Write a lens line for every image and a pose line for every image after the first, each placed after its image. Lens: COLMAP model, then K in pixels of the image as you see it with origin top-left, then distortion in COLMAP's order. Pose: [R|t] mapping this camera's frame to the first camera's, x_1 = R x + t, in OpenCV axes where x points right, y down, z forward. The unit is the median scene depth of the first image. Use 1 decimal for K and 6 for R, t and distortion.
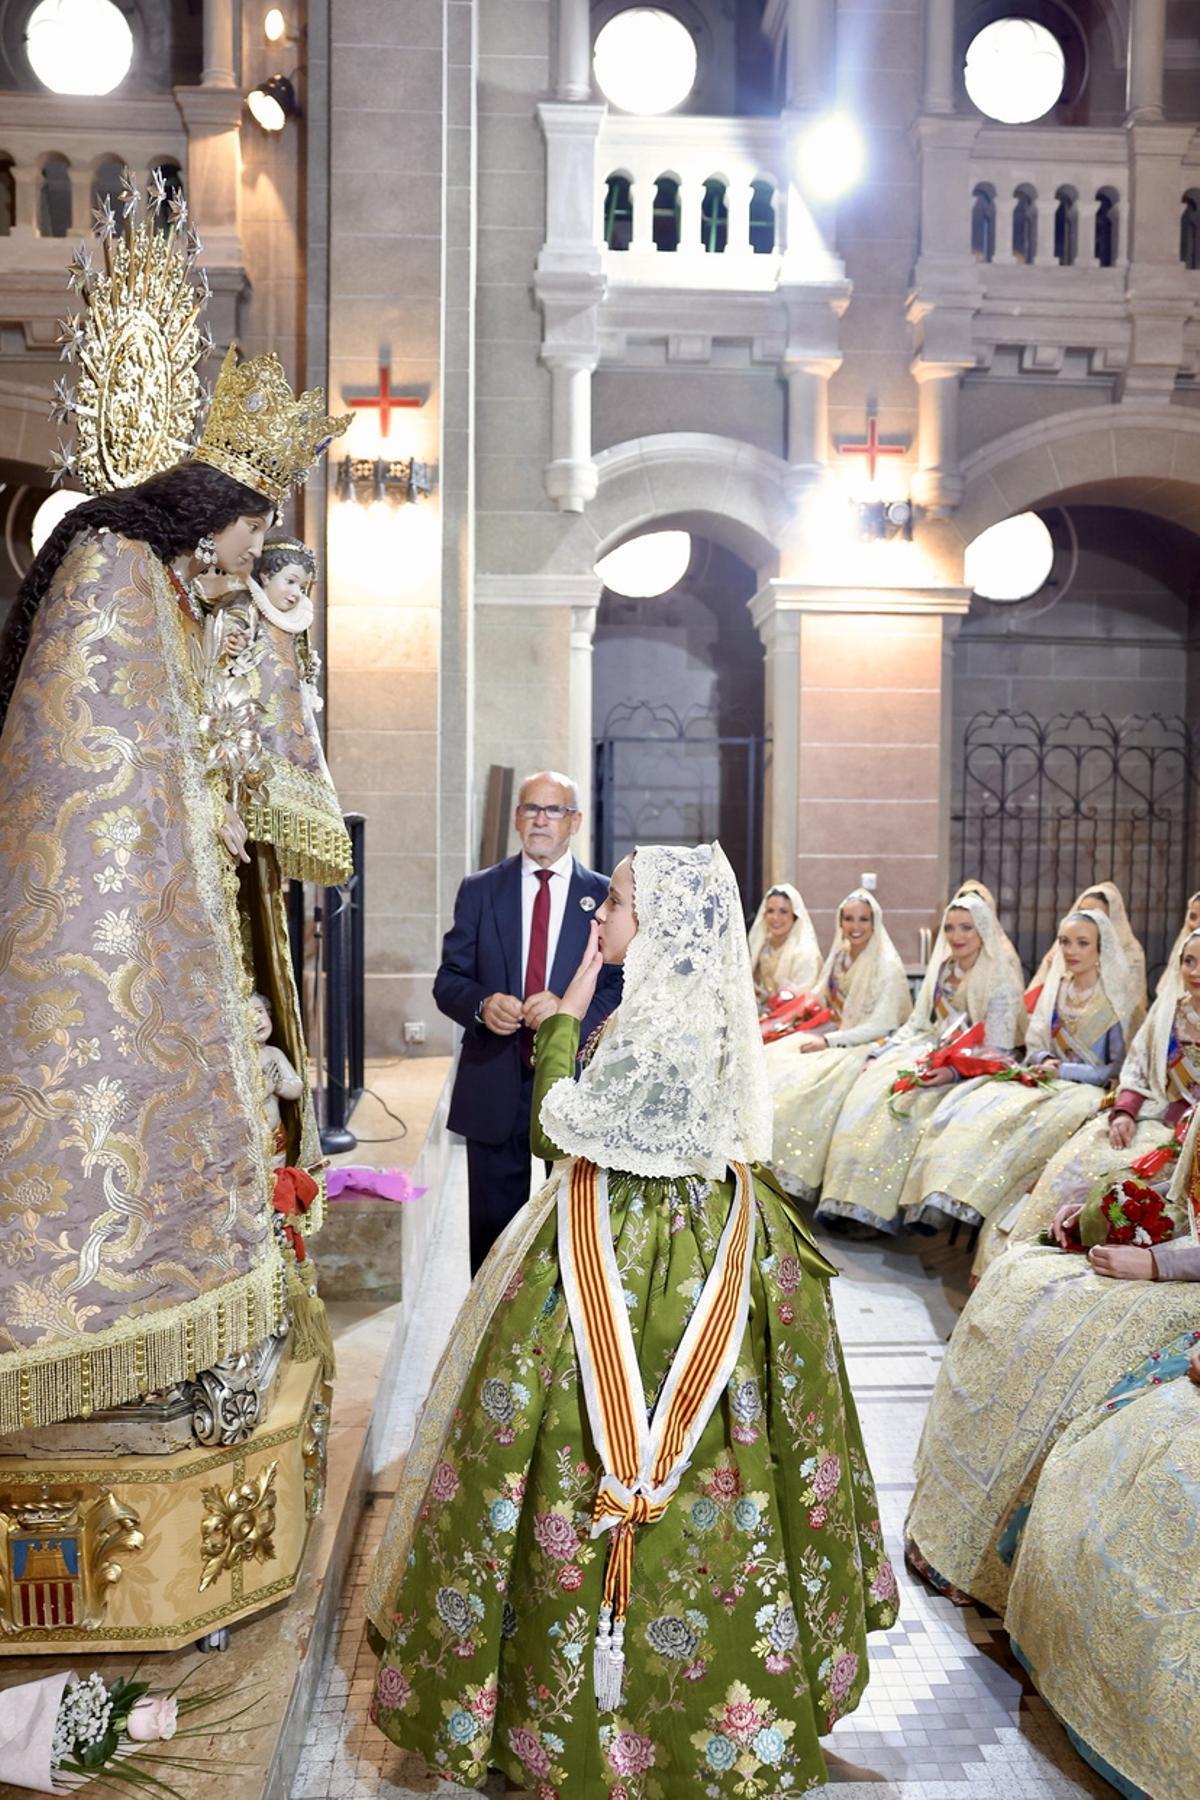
lens RADIAL K [[1340.7, 0, 601.2], [0, 1340.7, 907.4], [0, 0, 1]] dist [-0.094451, 0.097679]
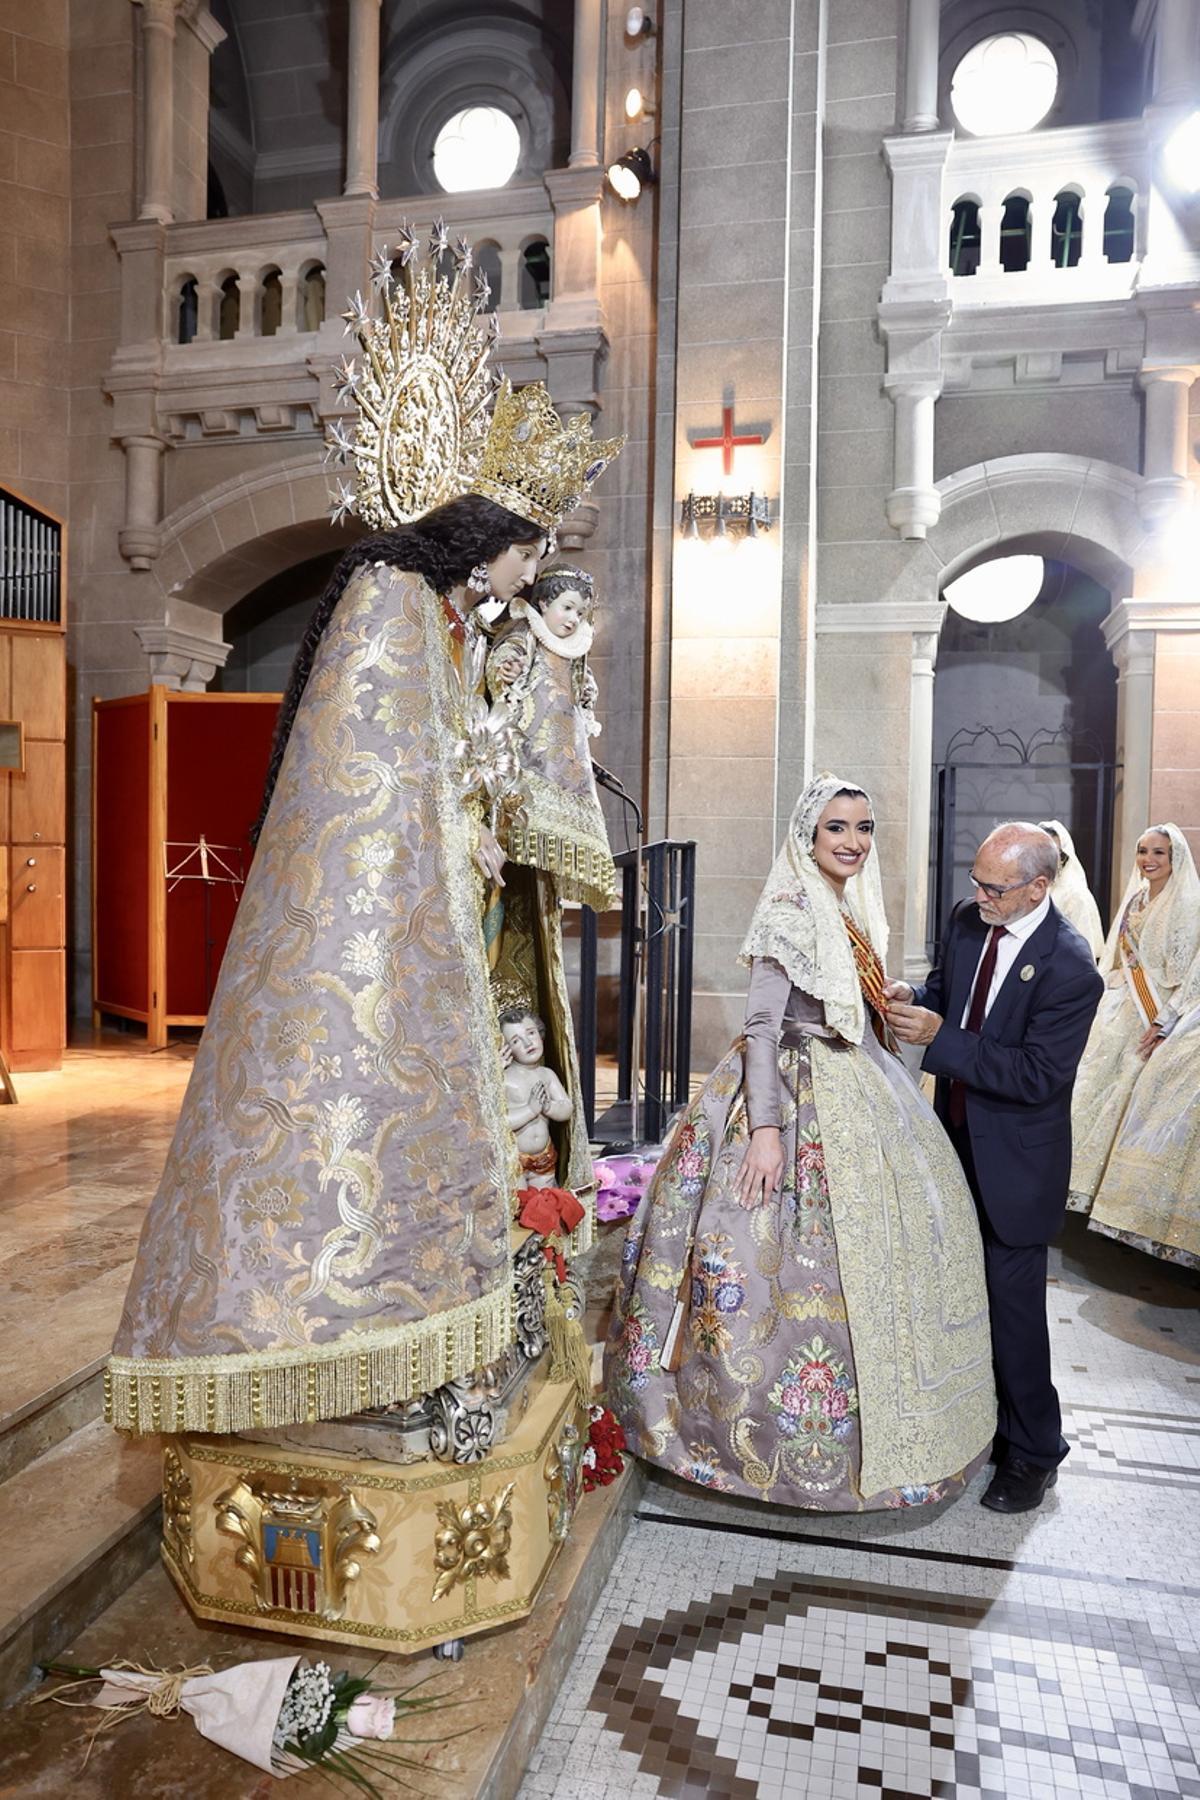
lens RADIAL K [[1266.8, 0, 600.9], [0, 1266.8, 909.1], [0, 0, 1]] dist [-0.108127, 0.096404]
pose [[0.959051, 0.023216, -0.282281, 0.073977], [-0.026833, 0.999600, -0.008954, -0.009926], [0.281960, 0.016162, 0.959290, 0.104597]]
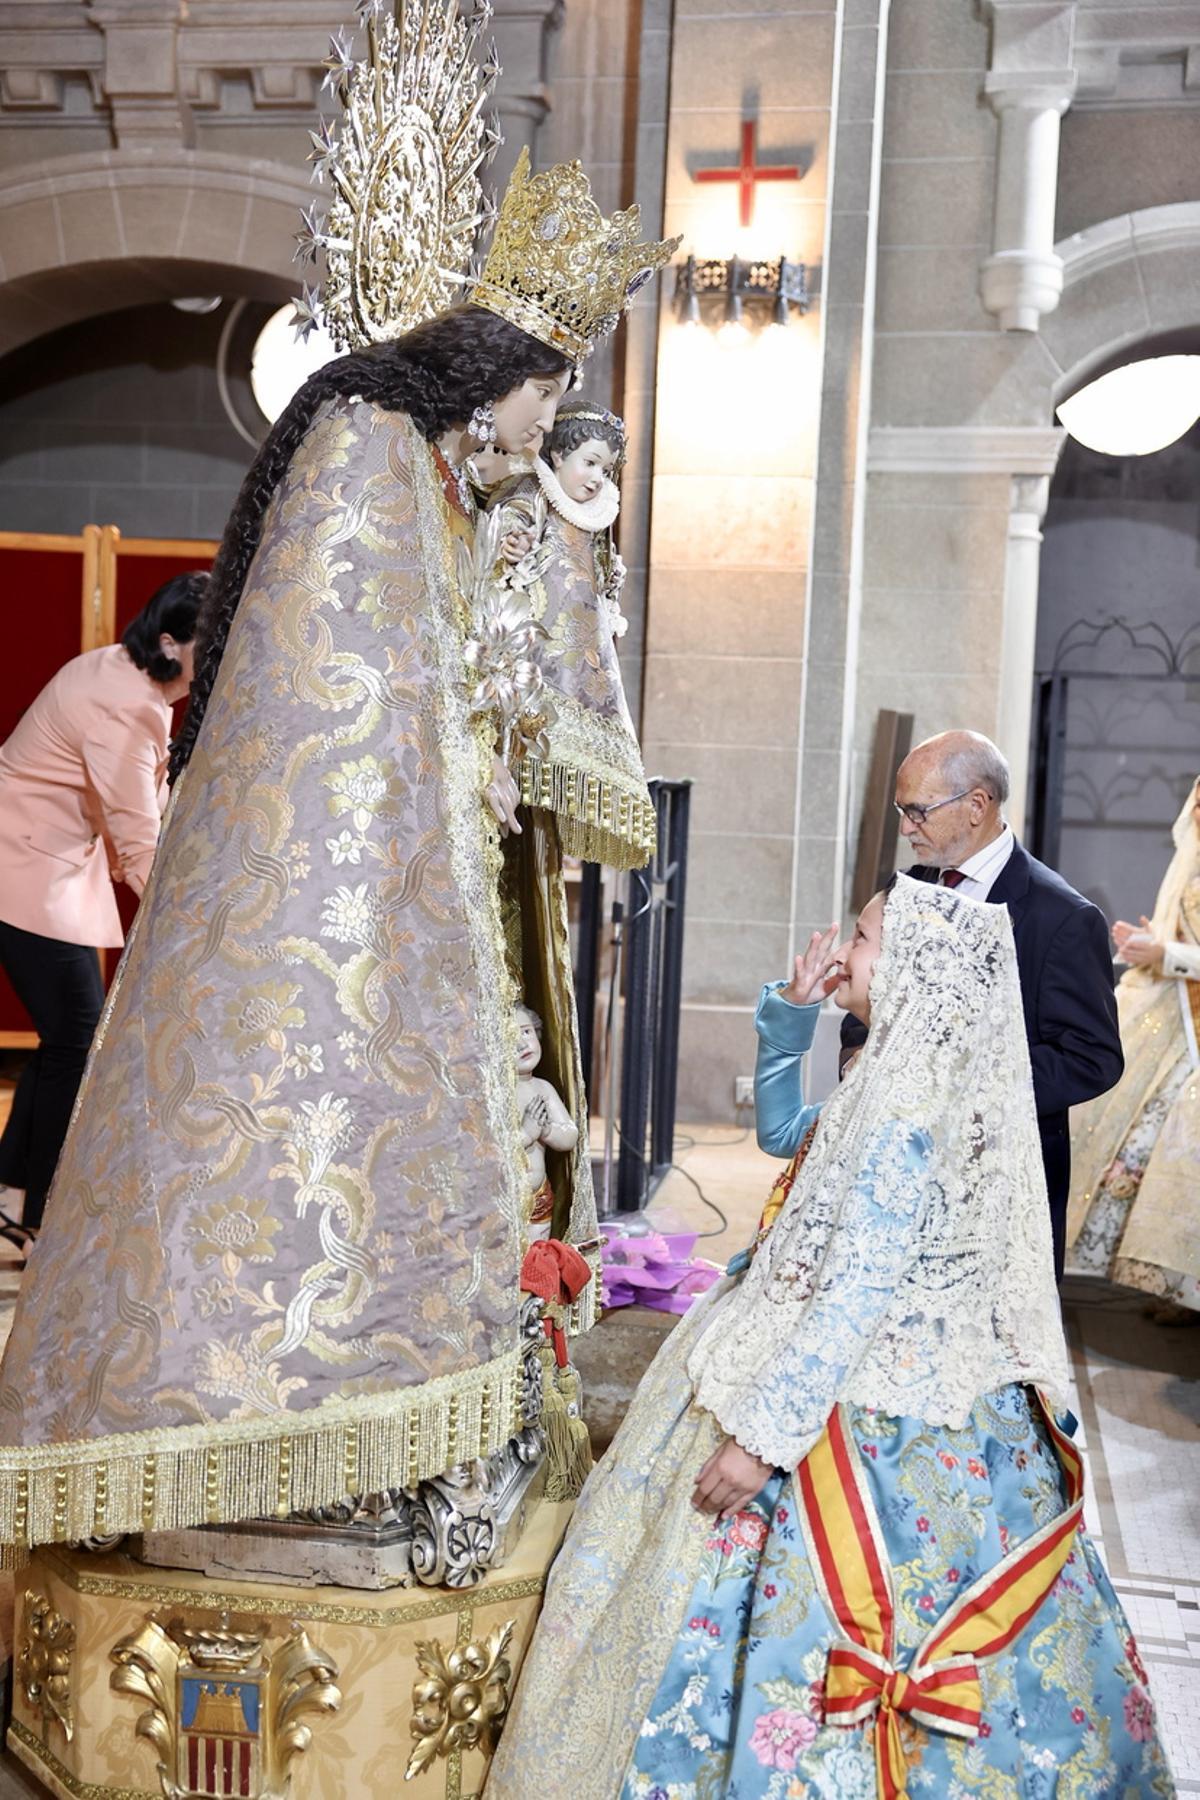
lens RADIAL K [[2032.6, 0, 599.5], [0, 2032.6, 918.4], [0, 0, 1]] dist [0.024058, 0.077983]
pose [[0.973726, 0.046528, -0.222920, 0.045332], [-0.046693, 0.998899, 0.004530, 0.008055], [0.222885, 0.005997, 0.974826, -0.137338]]
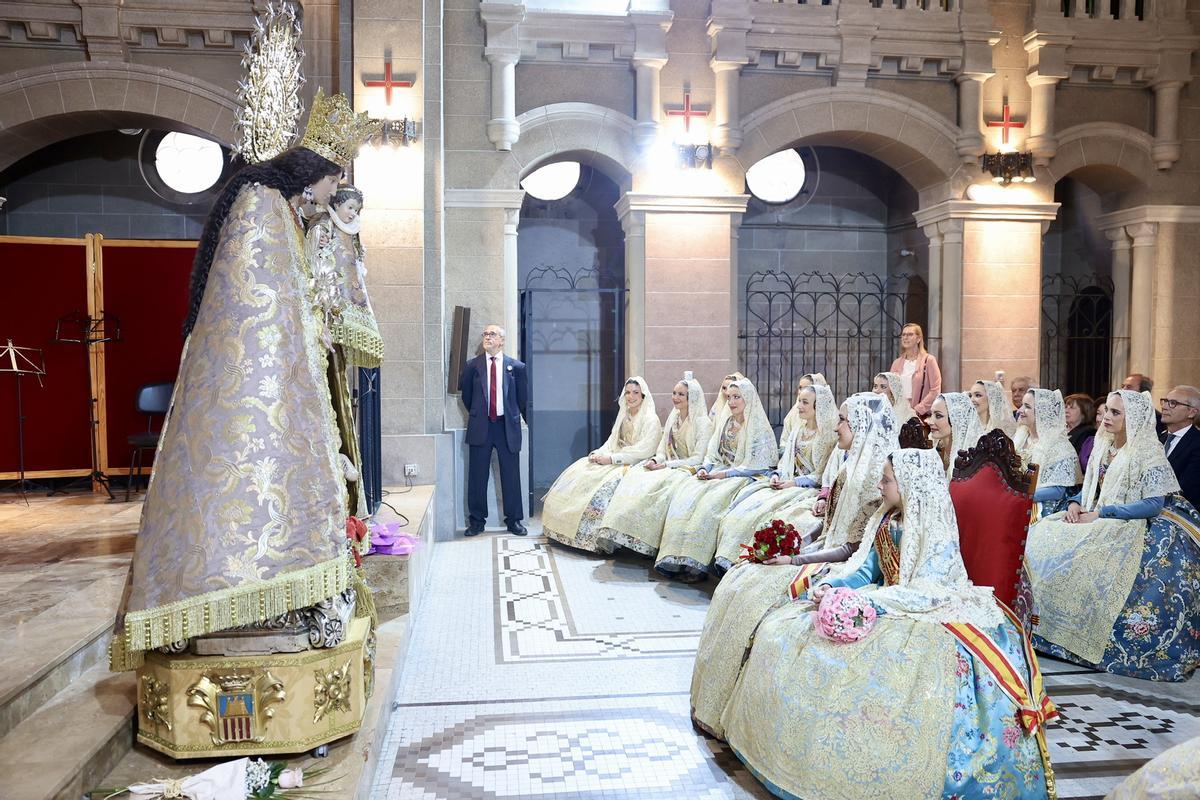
lens RADIAL K [[915.3, 0, 599.2], [0, 915.3, 401.5], [0, 0, 1]] dist [-0.091242, 0.101118]
pose [[0.997253, -0.012616, 0.072993, 0.027123], [0.012864, 0.999913, -0.002937, 0.046301], [-0.072950, 0.003868, 0.997328, -0.363823]]
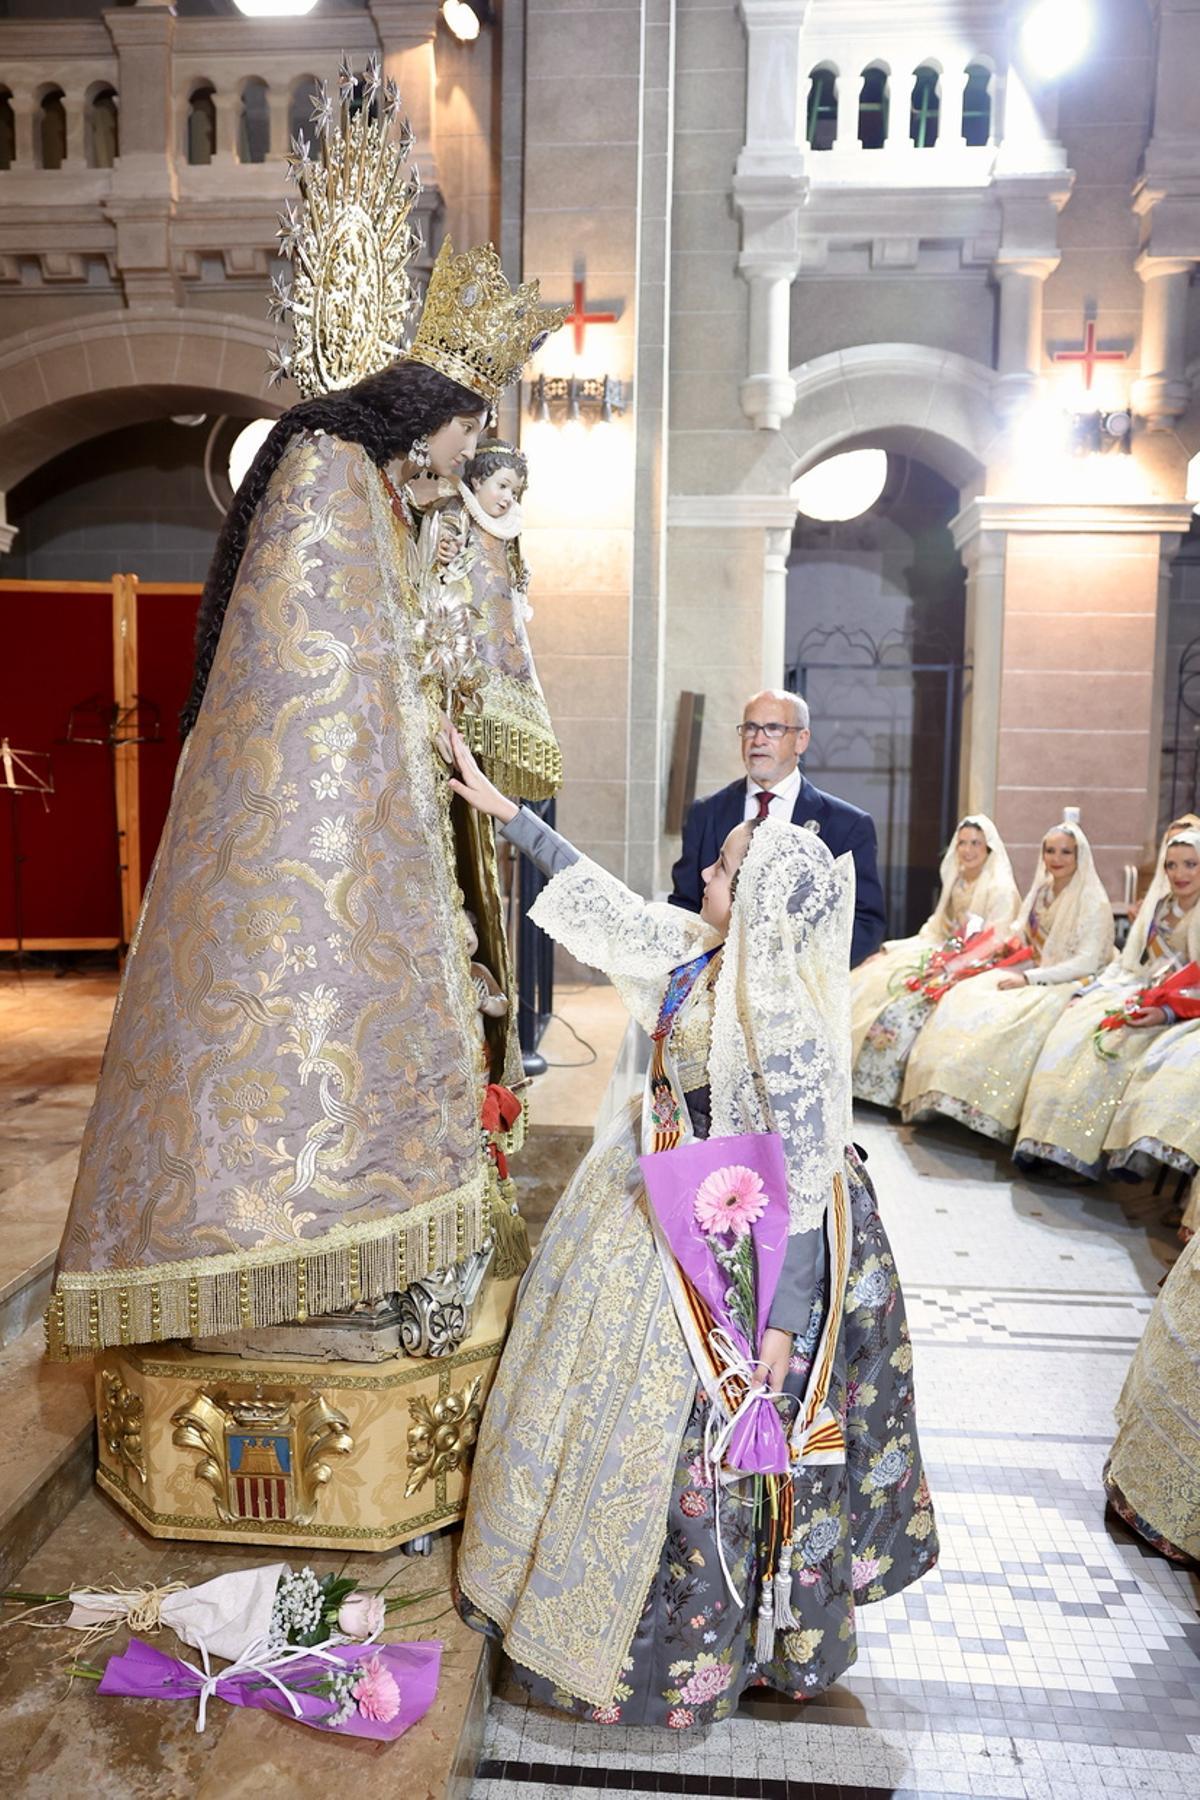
lens RADIAL K [[1340.7, 0, 601.2], [0, 1340.7, 907.4], [0, 0, 1]] dist [-0.094451, 0.097679]
pose [[0.991471, 0.020995, -0.128629, -0.034348], [-0.014769, 0.998682, 0.049164, 0.015561], [0.129492, -0.046845, 0.990473, 0.034899]]
